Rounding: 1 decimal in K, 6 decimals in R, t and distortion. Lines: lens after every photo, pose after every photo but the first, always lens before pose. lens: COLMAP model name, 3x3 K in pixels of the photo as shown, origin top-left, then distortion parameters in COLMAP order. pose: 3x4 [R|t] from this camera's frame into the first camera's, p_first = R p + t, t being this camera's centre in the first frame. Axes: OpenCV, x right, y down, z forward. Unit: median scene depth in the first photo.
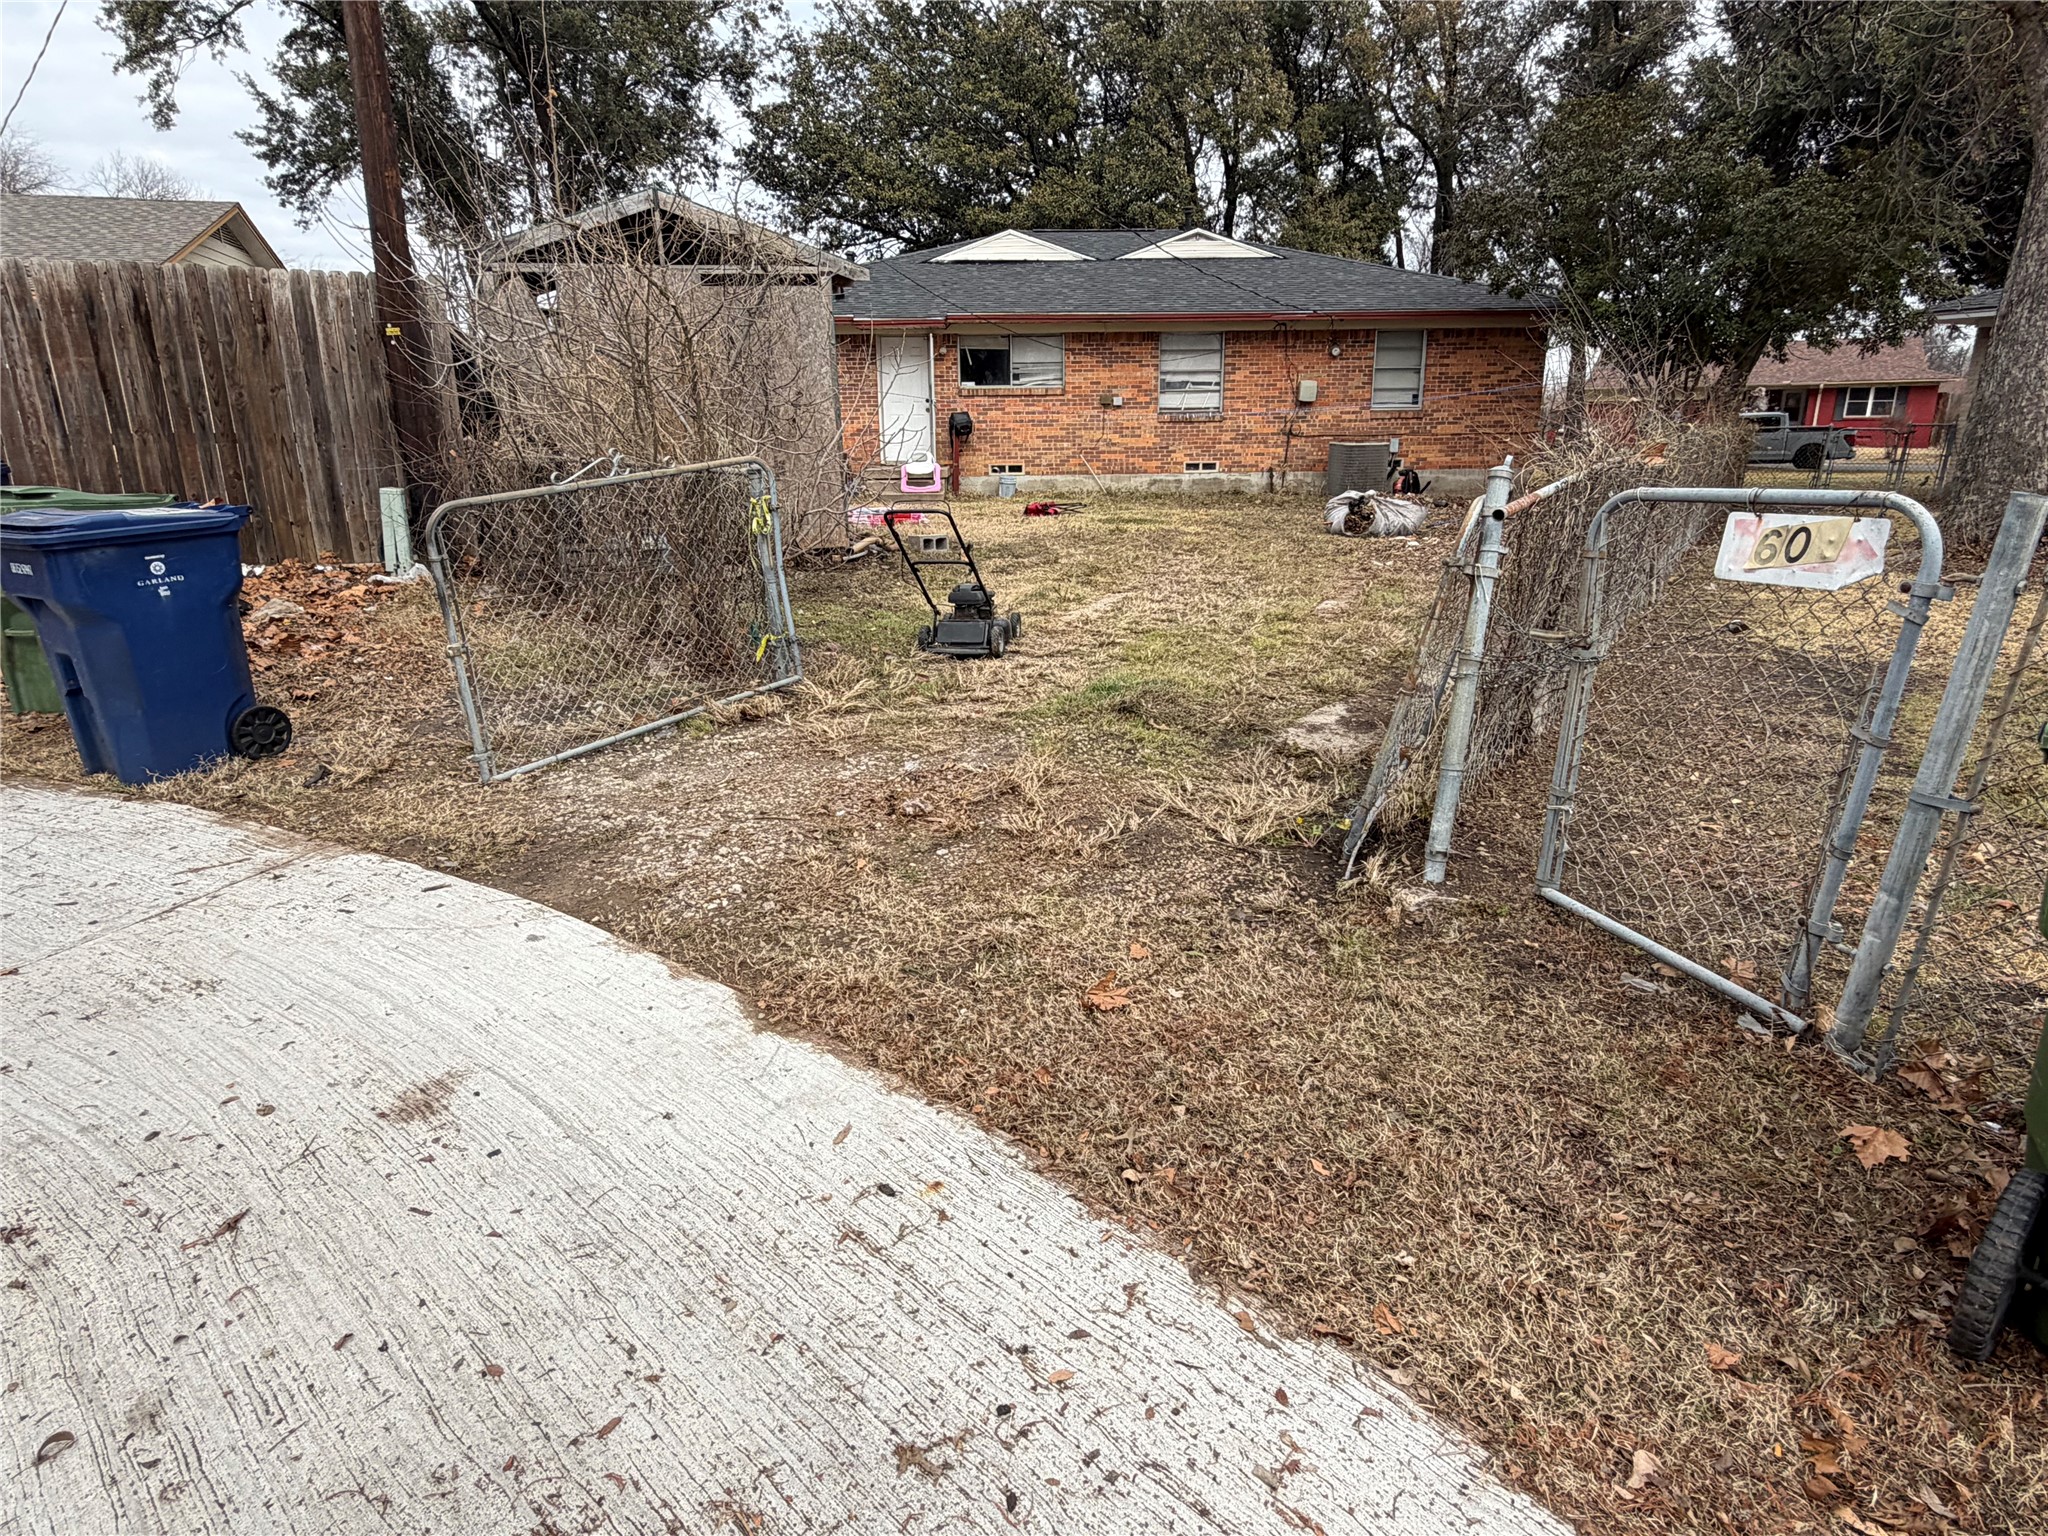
lens RADIAL K [[1172.3, 0, 1024.0], [0, 1172.3, 768.0], [0, 0, 1]] dist [0.000456, -0.003874]
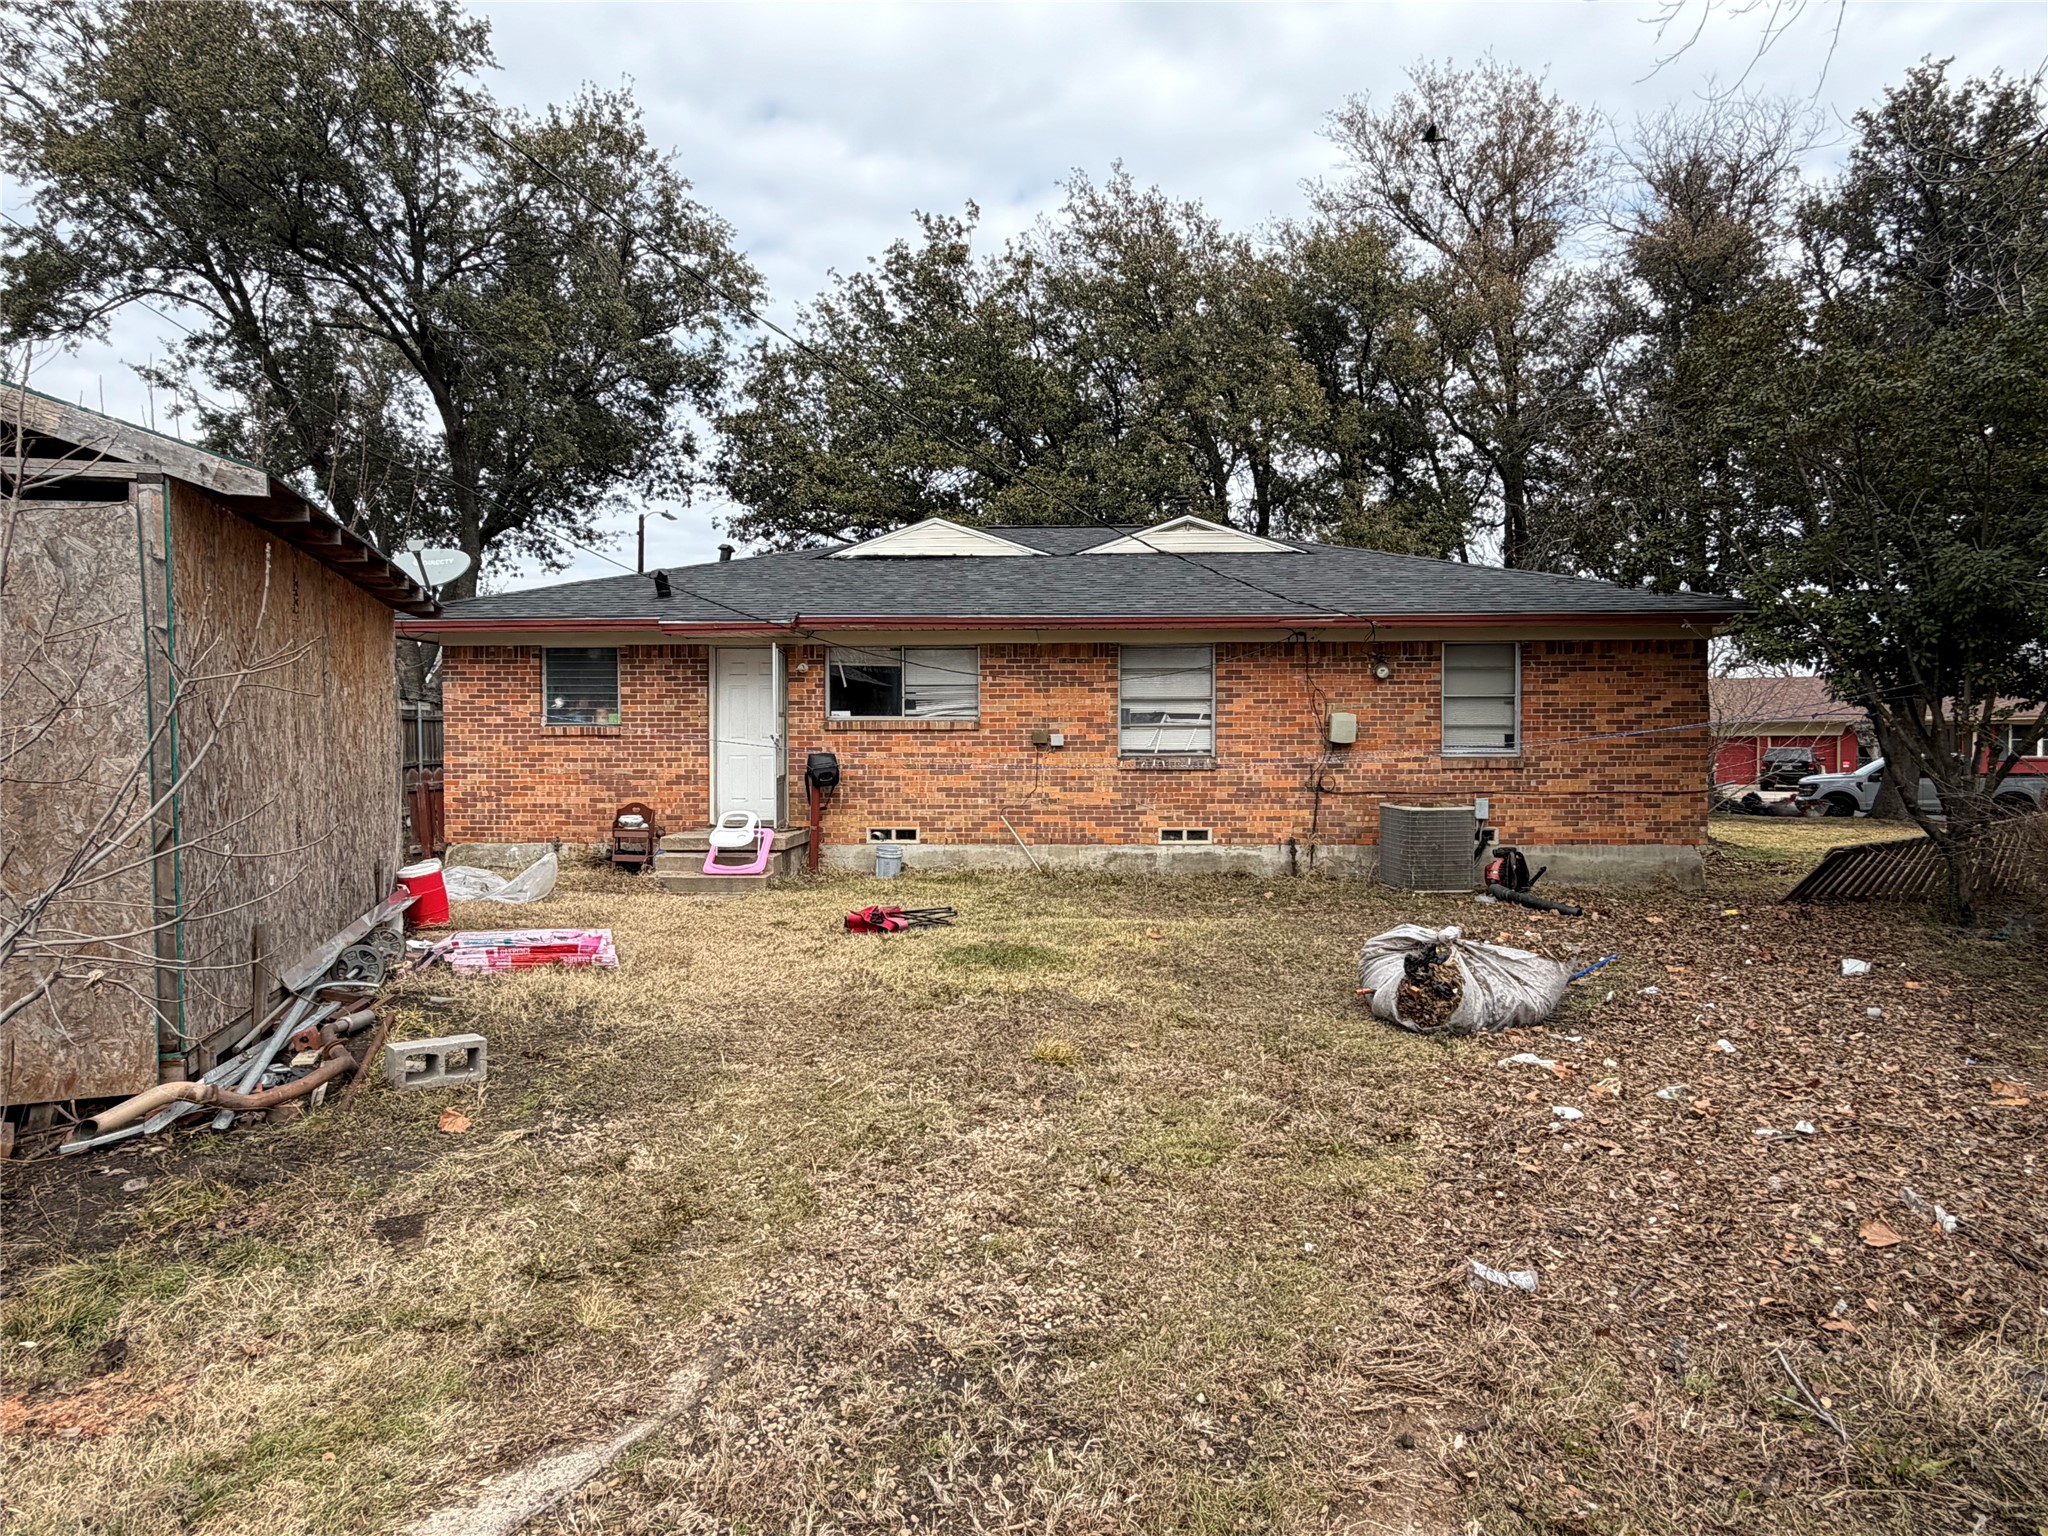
lens RADIAL K [[1172.3, 0, 1024.0], [0, 1172.3, 768.0], [0, 0, 1]] dist [0.000456, -0.003874]
pose [[0.997602, 0.011893, -0.068177, 0.105254], [-0.029510, 0.964174, -0.263623, -0.116965], [0.062599, 0.265003, 0.962214, 0.348296]]
